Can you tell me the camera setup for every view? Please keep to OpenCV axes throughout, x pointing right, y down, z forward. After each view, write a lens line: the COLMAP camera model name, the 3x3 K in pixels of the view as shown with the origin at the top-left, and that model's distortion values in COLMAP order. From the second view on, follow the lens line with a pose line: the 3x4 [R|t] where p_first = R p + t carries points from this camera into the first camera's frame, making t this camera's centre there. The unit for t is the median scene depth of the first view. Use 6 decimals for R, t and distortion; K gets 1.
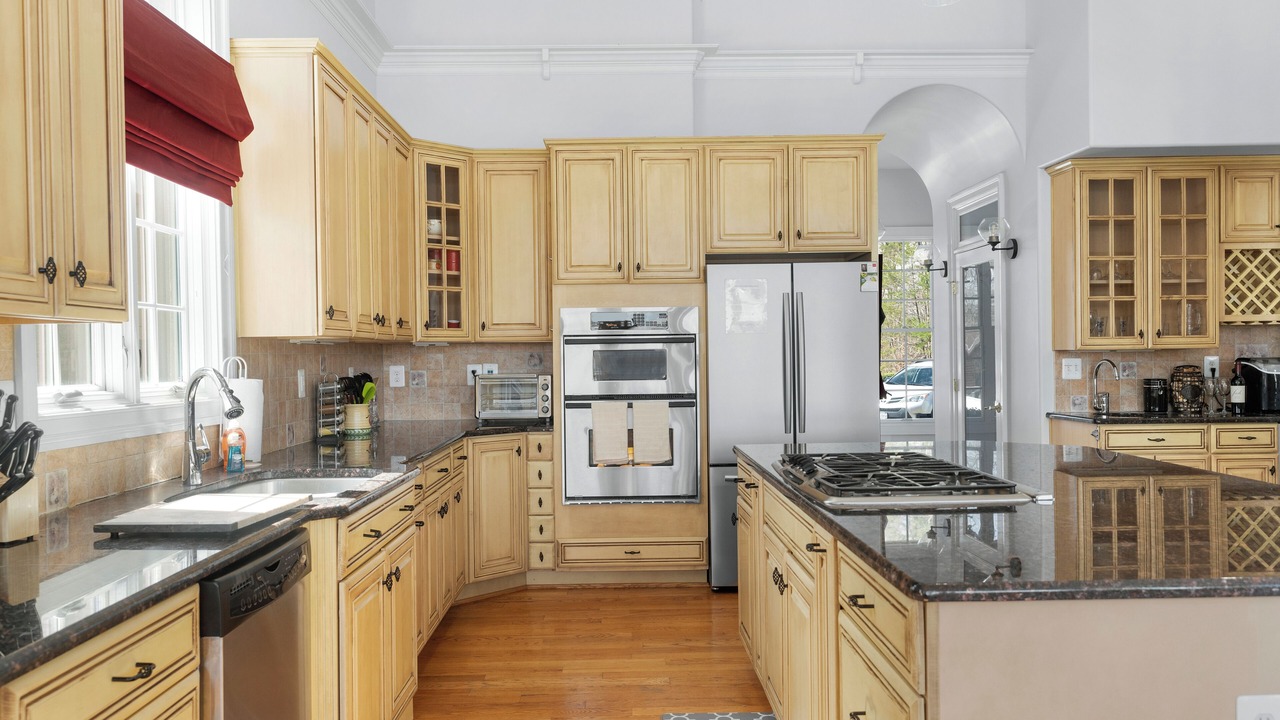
lens RADIAL K [[997.5, 0, 633.7], [0, 997.5, 360.0], [0, 0, 1]] dist [0.000718, 0.000683]
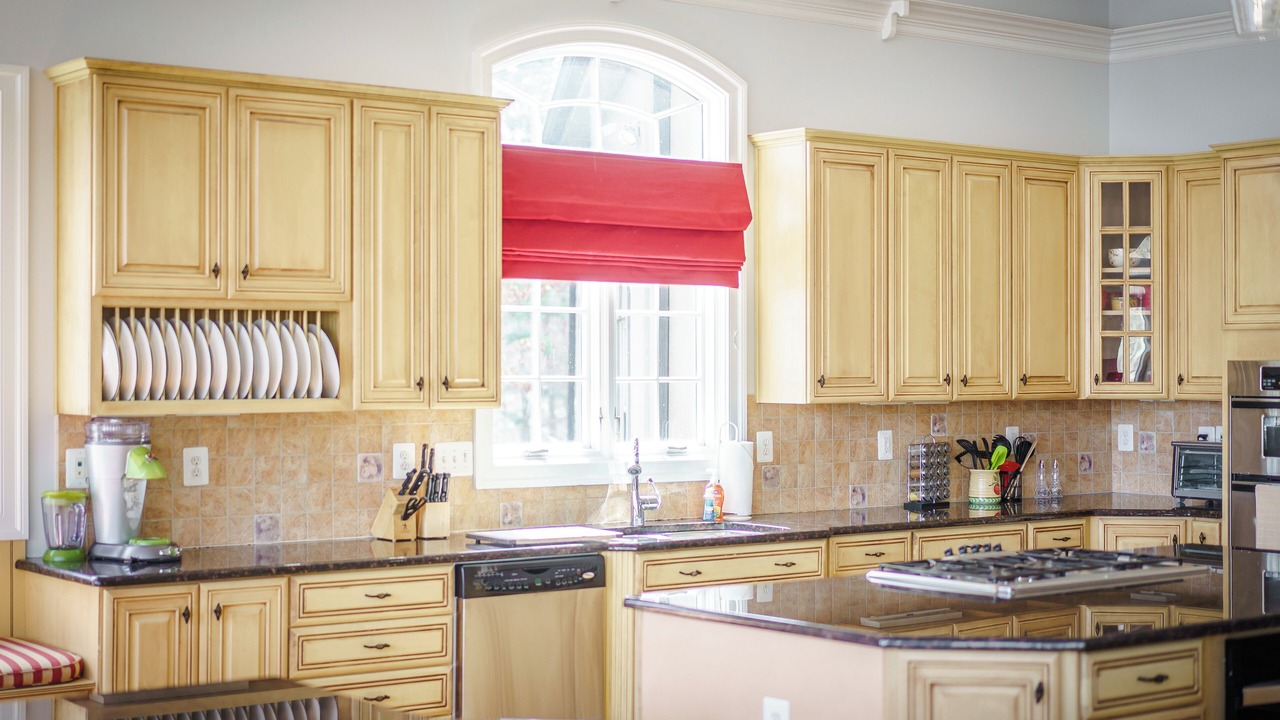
lens RADIAL K [[1969.5, 0, 640.0], [0, 1969.5, 360.0], [0, 0, 1]] dist [-0.028561, 0.052490]
pose [[0.600005, 0.013381, -0.799885, 0.847099], [-0.012715, 0.999893, 0.007189, -0.056194], [0.799896, 0.005857, 0.600111, -0.273298]]
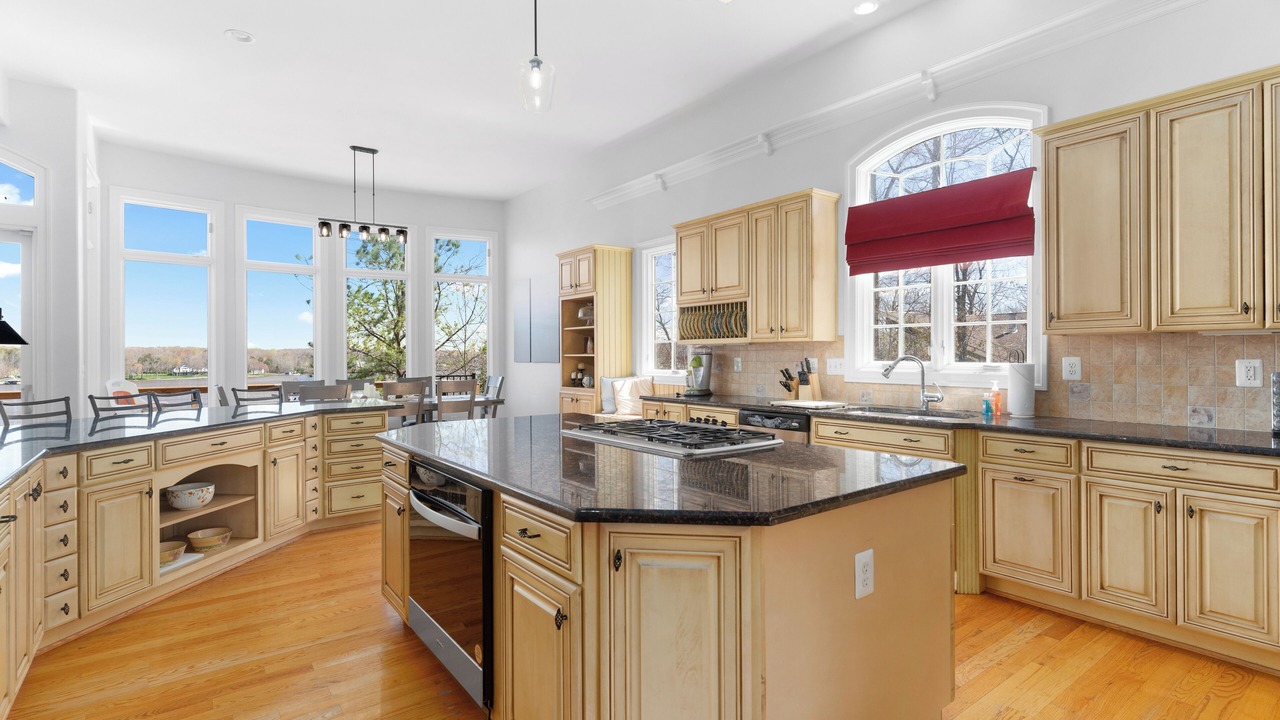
lens RADIAL K [[605.8, 0, 638.6], [0, 605.8, 356.4], [0, 0, 1]] dist [-0.000406, 0.000199]
pose [[-0.804883, 0.022216, -0.593018, 0.442463], [0.015716, 0.999747, 0.016122, -0.011086], [0.593226, 0.003656, -0.805028, 0.908976]]
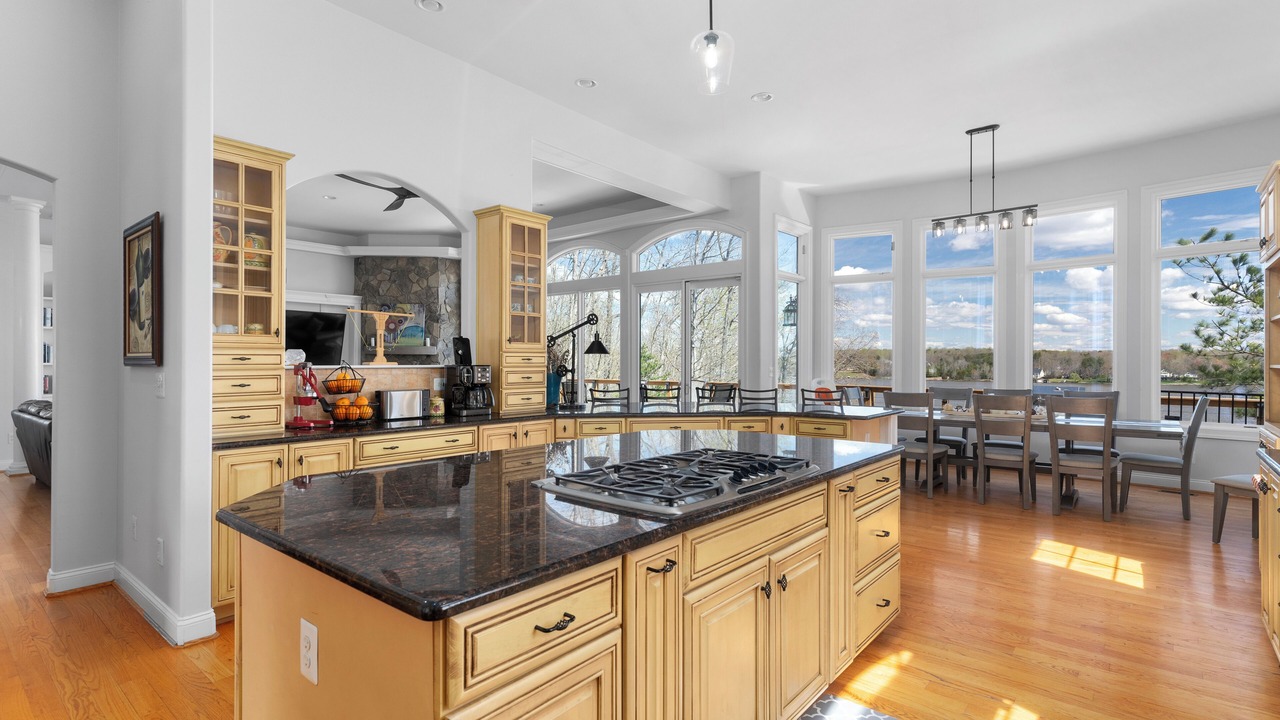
lens RADIAL K [[615.4, 0, 630.2], [0, 615.4, 347.8], [0, 0, 1]] dist [0.004514, 0.000348]
pose [[-0.753059, 0.025180, 0.657471, -0.077902], [0.011661, 0.999621, -0.024928, -0.007003], [-0.657850, -0.011105, -0.753067, 0.829210]]
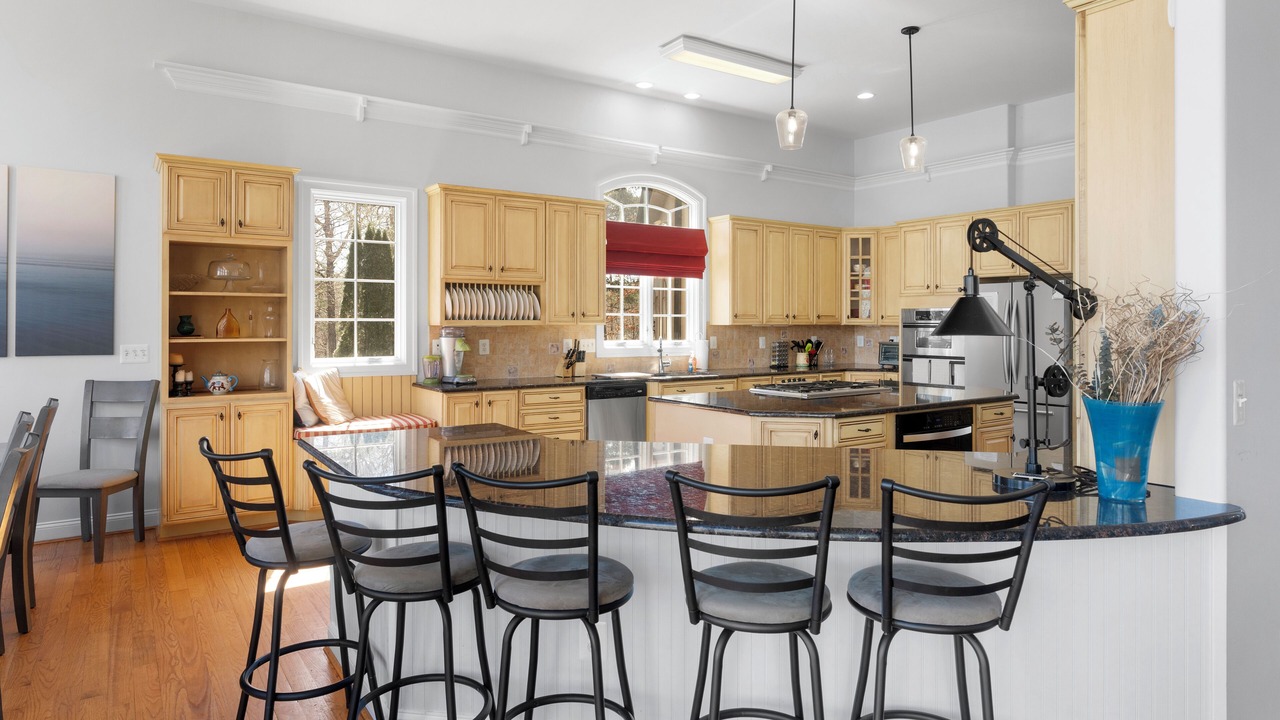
lens RADIAL K [[743.7, 0, 638.1], [0, 743.7, 327.2], [0, 0, 1]] dist [-0.005409, -0.000106]
pose [[0.553422, 0.019800, -0.832666, 0.812513], [-0.012914, 0.999801, 0.015191, -0.030630], [0.832801, 0.002346, 0.553568, -0.208120]]
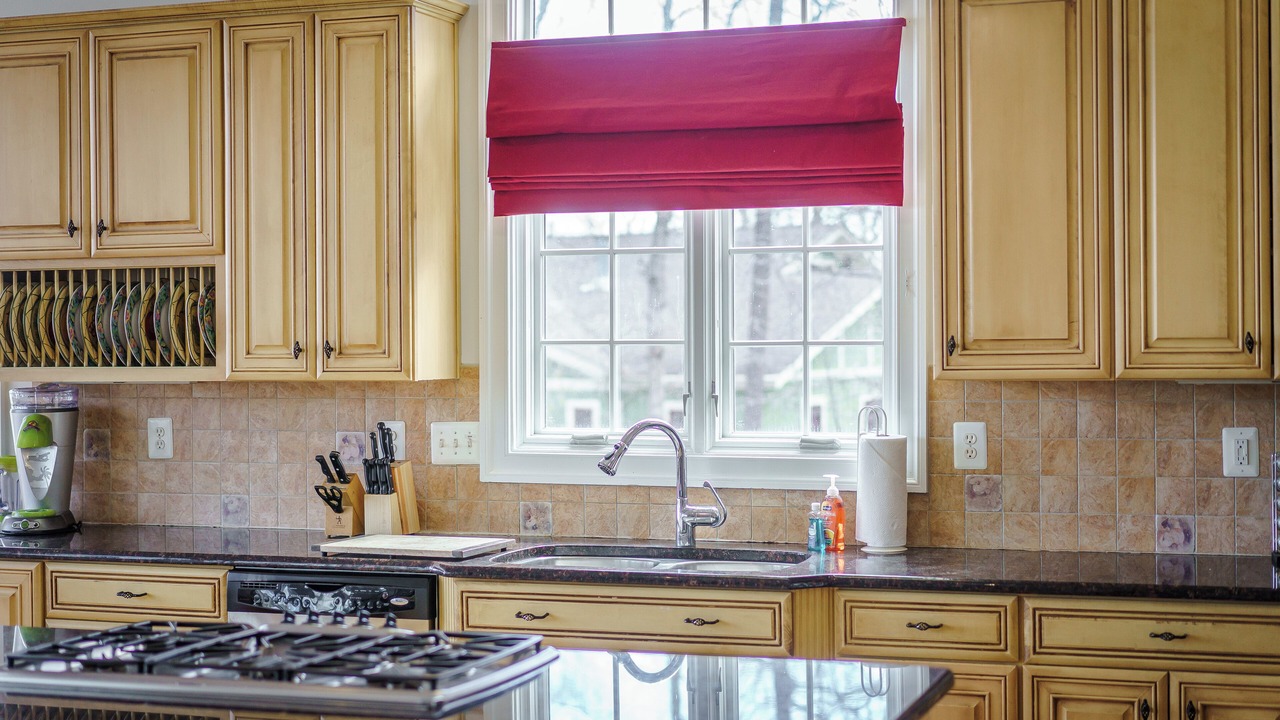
lens RADIAL K [[1969.5, 0, 640.0], [0, 1969.5, 360.0], [0, 0, 1]] dist [-0.028561, 0.052490]
pose [[-0.342206, 0.030622, -0.939126, 0.683953], [0.010381, 0.999531, 0.028809, -0.053087], [0.939568, 0.000109, -0.342363, 0.854605]]
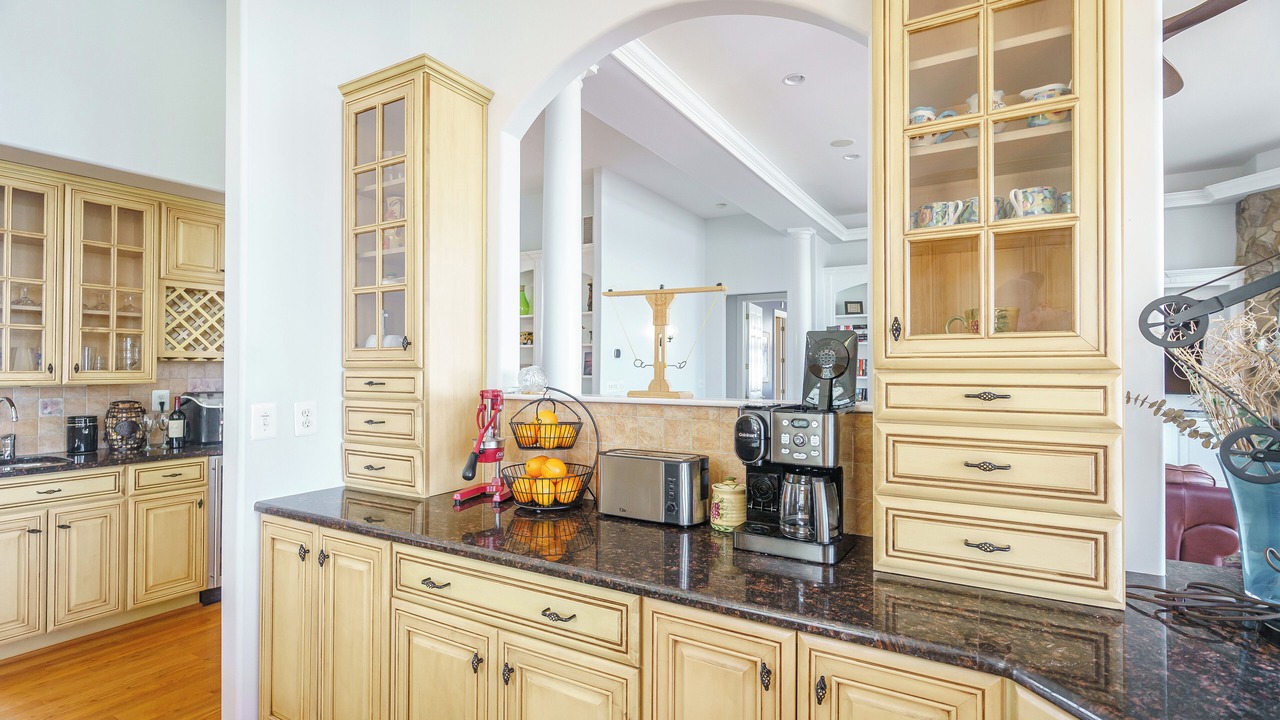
lens RADIAL K [[605.8, 0, 638.6], [0, 605.8, 356.4], [0, 0, 1]] dist [-0.000406, 0.000199]
pose [[0.522418, 0.031182, 0.852119, 0.329483], [-0.003624, 0.999403, -0.034350, -0.020429], [-0.852682, 0.014857, 0.522219, 0.277920]]
